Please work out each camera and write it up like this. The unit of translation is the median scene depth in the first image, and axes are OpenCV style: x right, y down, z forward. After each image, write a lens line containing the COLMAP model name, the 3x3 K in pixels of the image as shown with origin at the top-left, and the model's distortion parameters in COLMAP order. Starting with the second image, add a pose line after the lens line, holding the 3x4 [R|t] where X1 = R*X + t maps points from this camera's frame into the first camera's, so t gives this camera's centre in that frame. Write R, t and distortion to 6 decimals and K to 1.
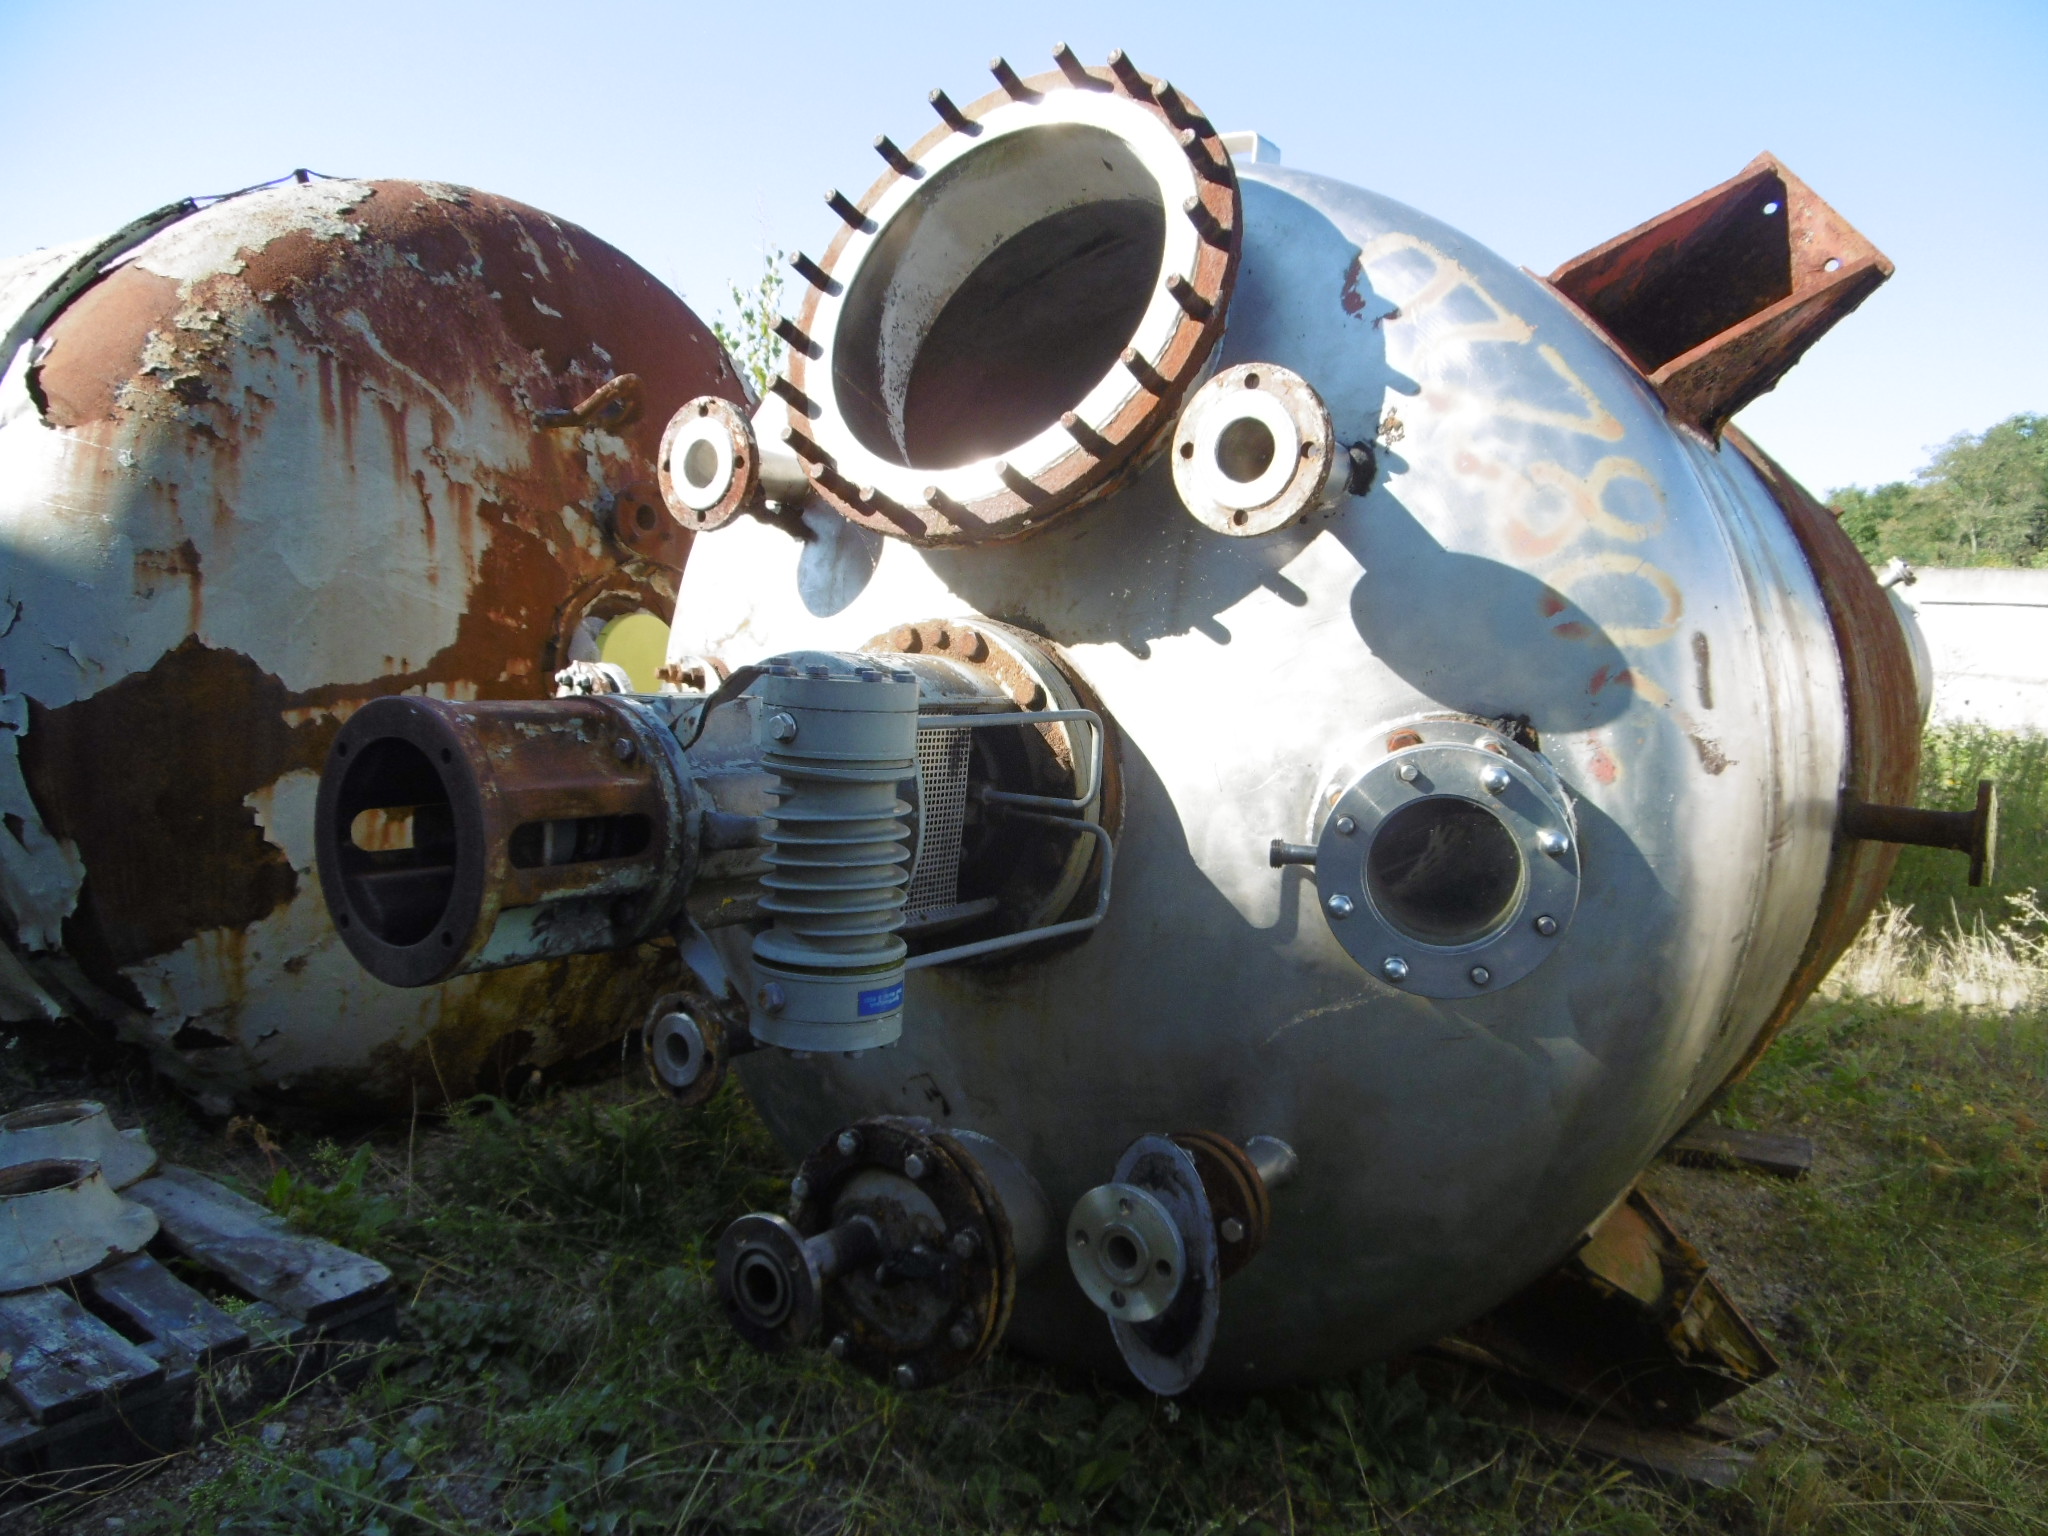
lens RADIAL K [[1491.5, 0, 1053.2], [0, 1491.5, 753.6], [0, 0, 1]] dist [-0.006567, -0.010990]
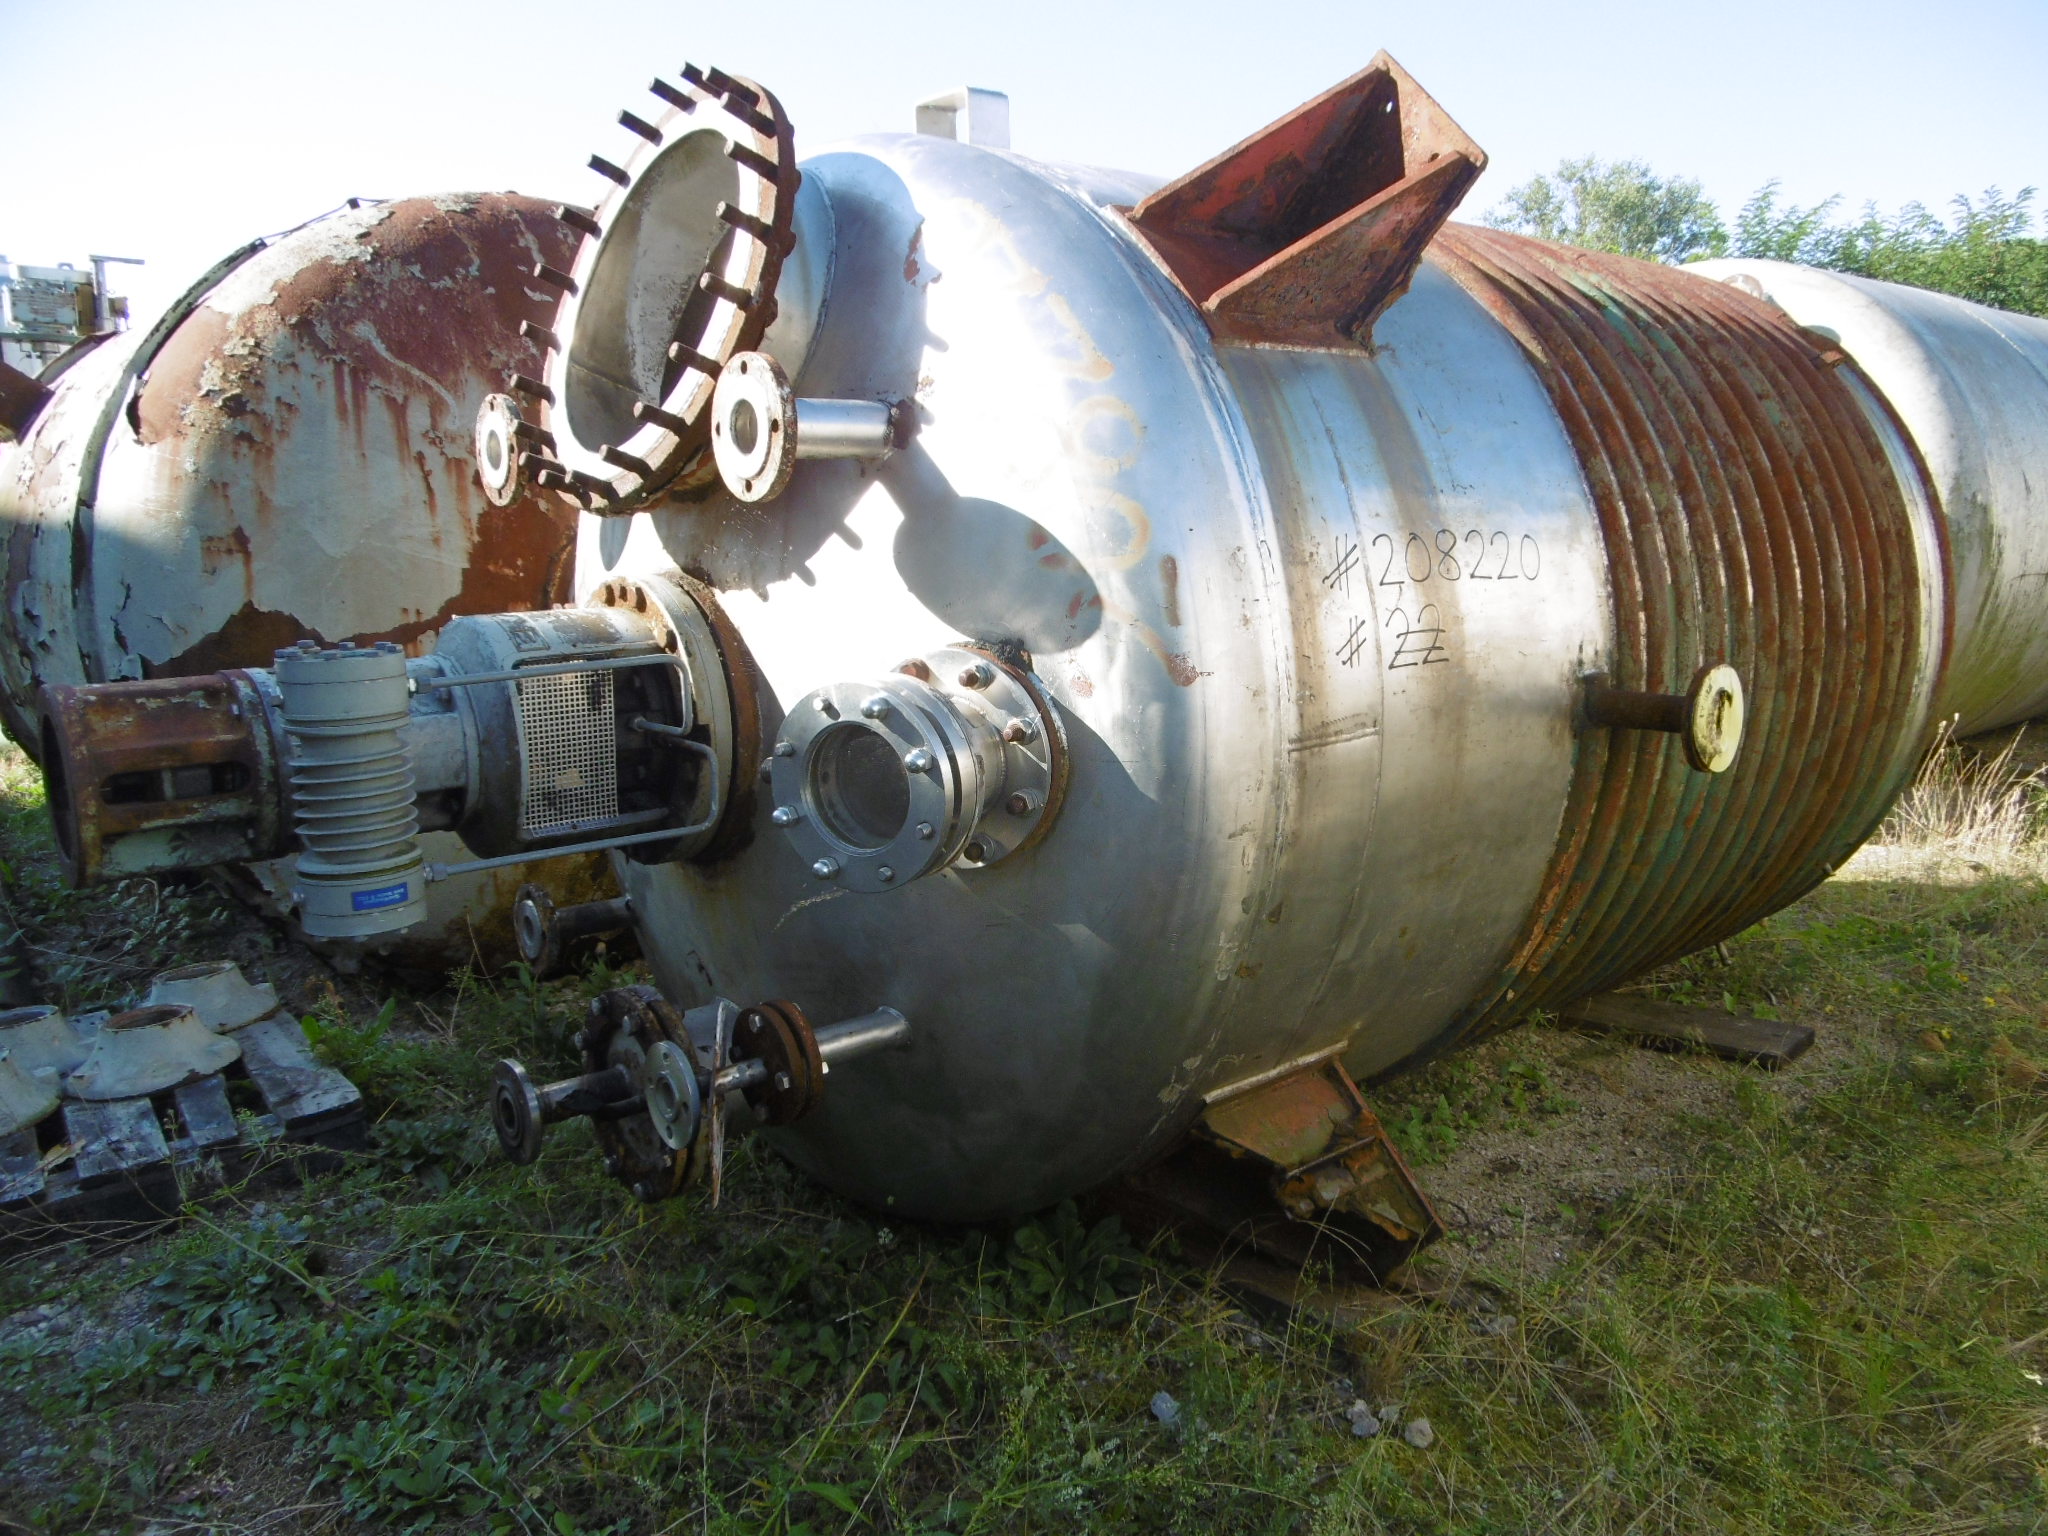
lens RADIAL K [[1491.5, 0, 1040.0], [0, 1491.5, 758.8], [0, 0, 1]] dist [-0.006567, -0.010990]
pose [[0.962688, -0.022927, -0.269640, 0.439401], [0.046452, 0.995616, 0.081191, -0.019238], [0.266596, -0.090687, 0.959532, -0.054614]]
